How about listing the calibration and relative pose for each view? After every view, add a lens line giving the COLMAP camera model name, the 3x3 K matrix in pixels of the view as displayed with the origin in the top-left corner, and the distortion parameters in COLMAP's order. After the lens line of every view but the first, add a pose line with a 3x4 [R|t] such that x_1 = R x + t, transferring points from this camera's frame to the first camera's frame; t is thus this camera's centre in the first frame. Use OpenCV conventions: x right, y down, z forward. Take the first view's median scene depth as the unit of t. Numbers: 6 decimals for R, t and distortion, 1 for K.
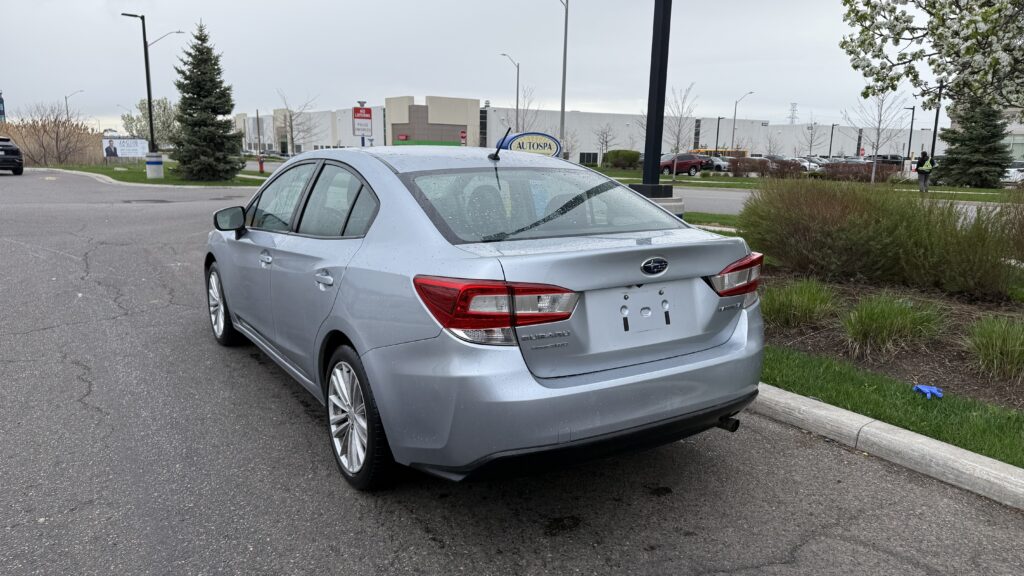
lens RADIAL K [[724.7, 0, 513.3], [0, 724.7, 292.1], [0, 0, 1]] dist [0.112786, -0.174781]
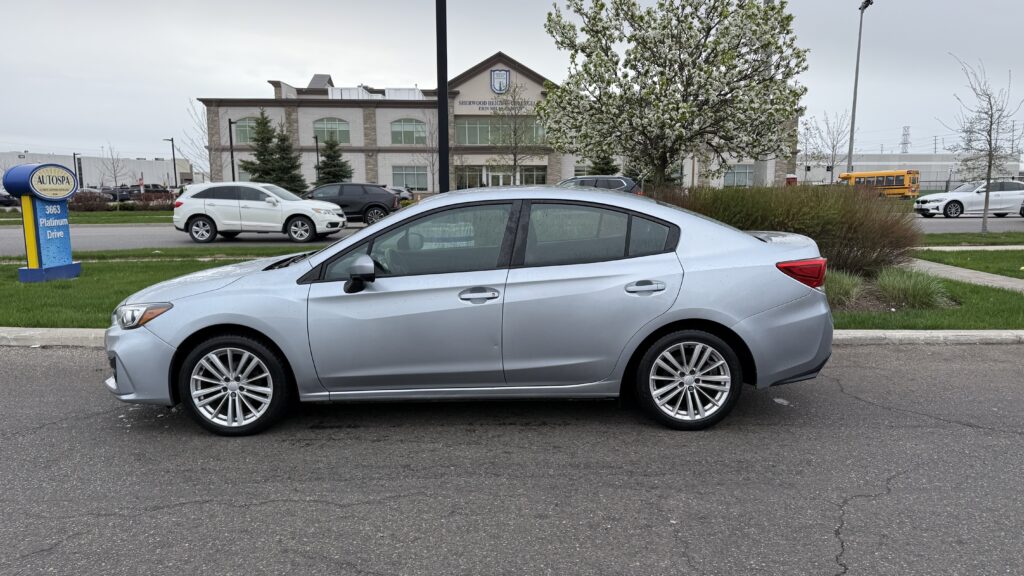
lens RADIAL K [[724.7, 0, 513.3], [0, 724.7, 292.1], [0, 0, 1]] dist [0.112786, -0.174781]
pose [[0.517927, -0.146226, 0.842834, -0.930294], [0.177594, 0.982195, 0.061272, -0.081598], [-0.836786, 0.117948, 0.534674, 0.317203]]
